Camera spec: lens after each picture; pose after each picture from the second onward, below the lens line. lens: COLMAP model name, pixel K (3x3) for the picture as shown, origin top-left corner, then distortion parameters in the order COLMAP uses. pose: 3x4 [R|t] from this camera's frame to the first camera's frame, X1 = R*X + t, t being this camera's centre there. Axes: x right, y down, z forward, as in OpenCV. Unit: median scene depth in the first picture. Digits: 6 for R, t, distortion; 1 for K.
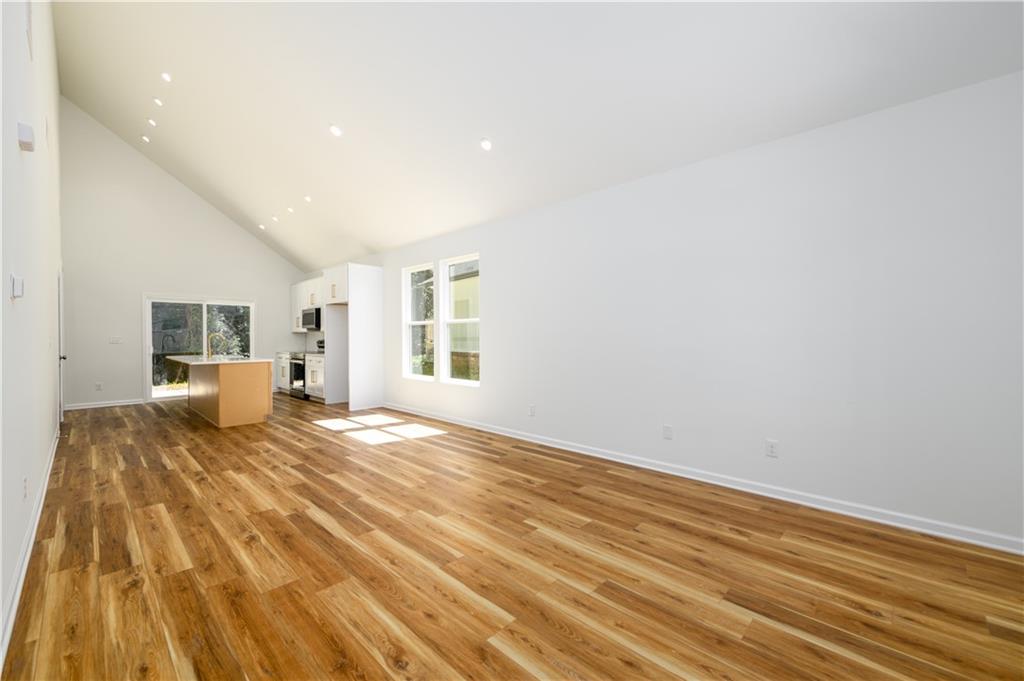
lens RADIAL K [[413.5, 0, 508.8], [0, 413.5, 338.3], [0, 0, 1]] dist [0.000168, -0.000567]
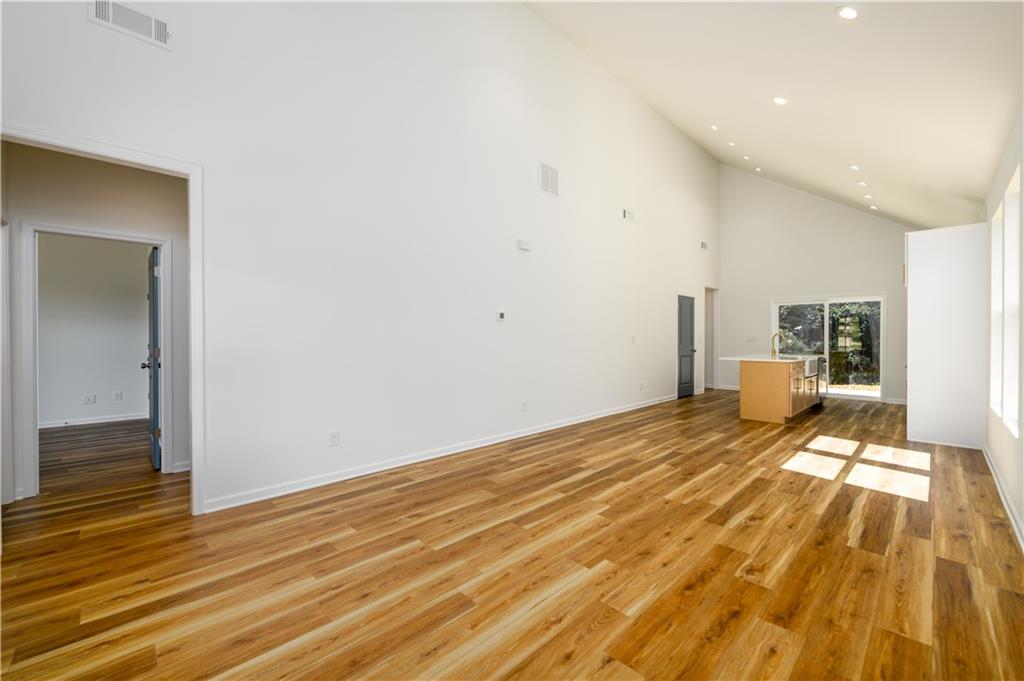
lens RADIAL K [[413.5, 0, 508.8], [0, 413.5, 338.3], [0, 0, 1]] dist [0.000168, -0.000567]
pose [[-0.030210, 0.004743, -0.999532, 0.557641], [-0.003195, 0.999983, 0.004842, -0.002424], [0.999538, 0.003340, -0.030194, 0.534926]]
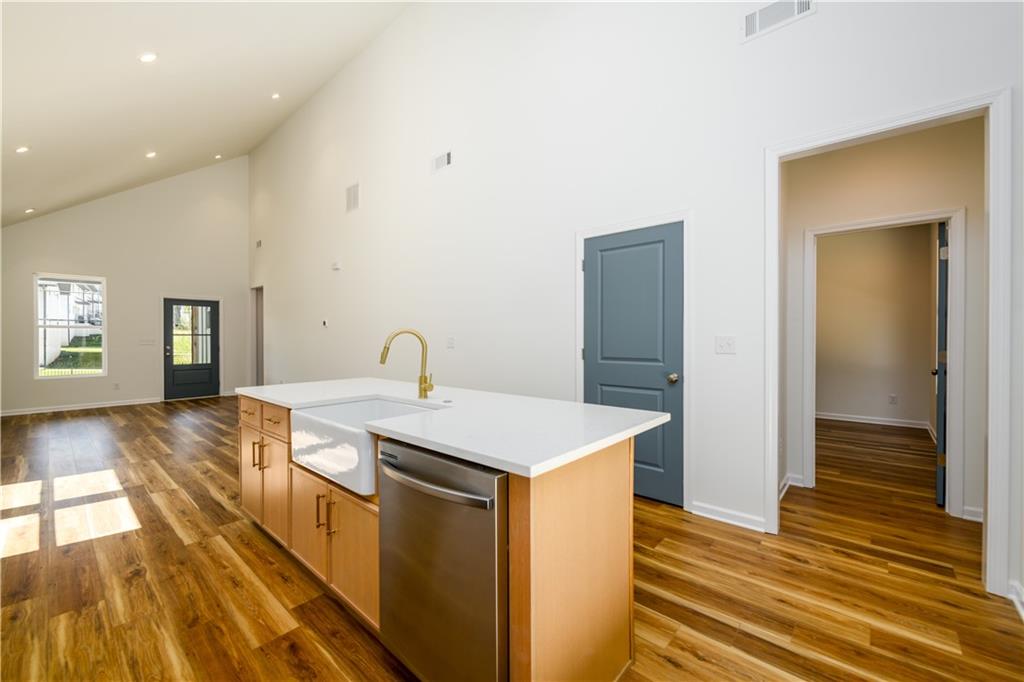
lens RADIAL K [[413.5, 0, 508.8], [0, 413.5, 338.8], [0, 0, 1]] dist [0.000168, -0.000567]
pose [[-0.999126, 0.004538, -0.041547, -1.194105], [0.004284, 0.999972, 0.006203, -0.007059], [0.041574, 0.006019, -0.999117, 2.061132]]
